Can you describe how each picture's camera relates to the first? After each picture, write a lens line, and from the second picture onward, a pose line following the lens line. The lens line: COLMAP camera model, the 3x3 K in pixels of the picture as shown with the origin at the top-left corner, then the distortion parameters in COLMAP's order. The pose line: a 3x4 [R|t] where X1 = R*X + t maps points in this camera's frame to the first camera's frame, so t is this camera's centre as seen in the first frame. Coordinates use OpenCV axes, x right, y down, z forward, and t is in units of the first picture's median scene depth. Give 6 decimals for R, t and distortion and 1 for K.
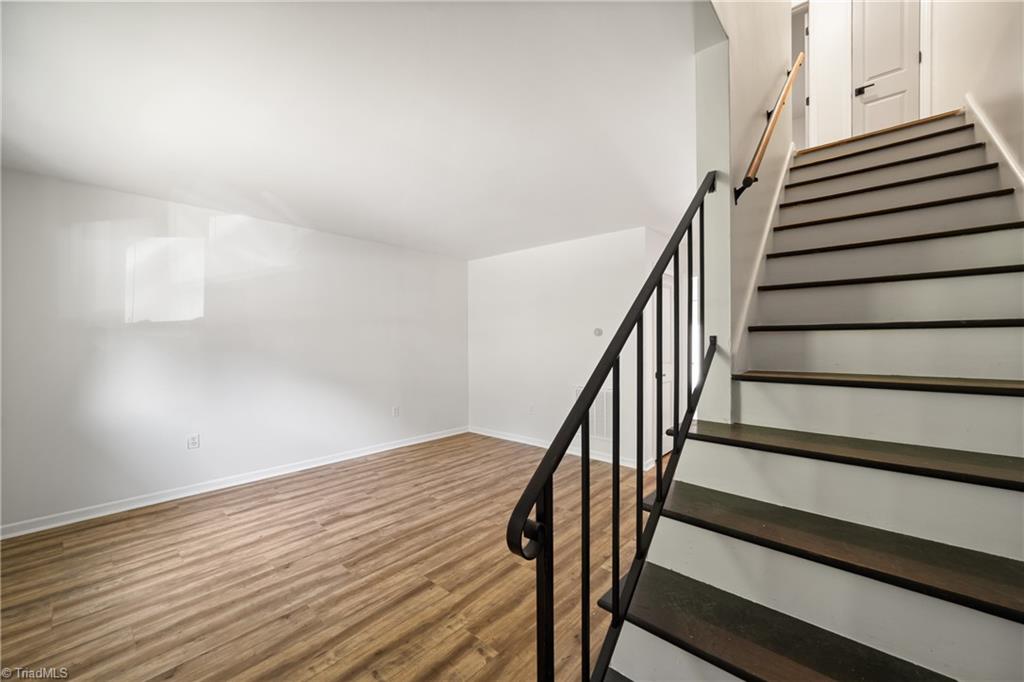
lens RADIAL K [[395.2, 0, 520.8], [0, 395.2, 341.0], [0, 0, 1]] dist [-0.019787, 0.005545]
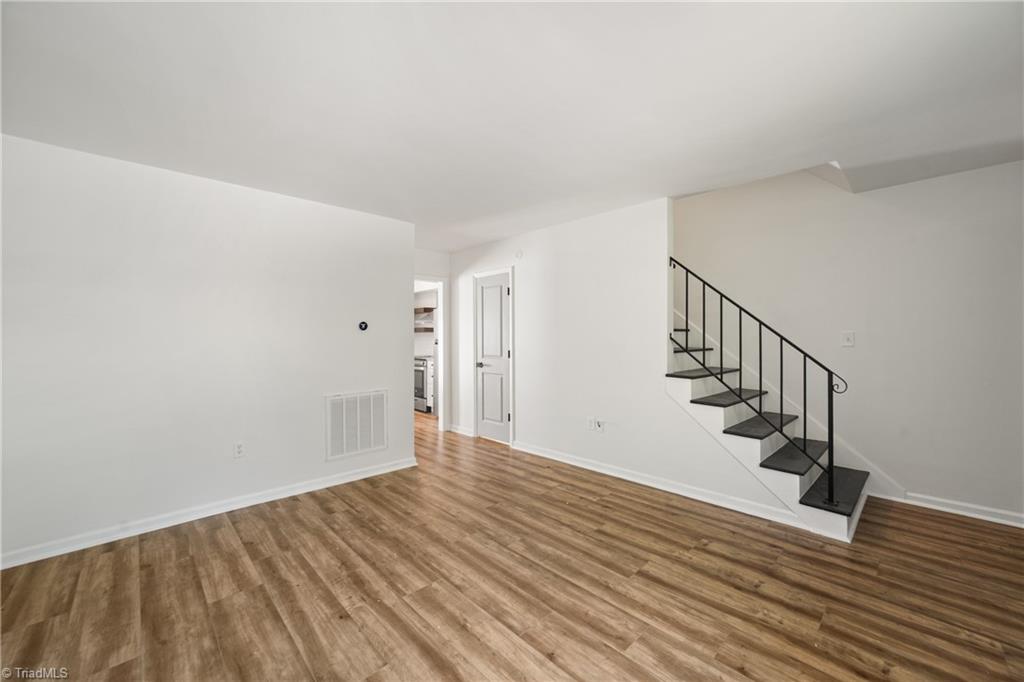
lens RADIAL K [[395.2, 0, 520.8], [0, 395.2, 341.0], [0, 0, 1]] dist [-0.019787, 0.005545]
pose [[0.081869, -0.006012, 0.996625, -1.143895], [0.003174, 0.999978, 0.005771, 0.004254], [-0.996638, 0.002691, 0.081887, 1.097916]]
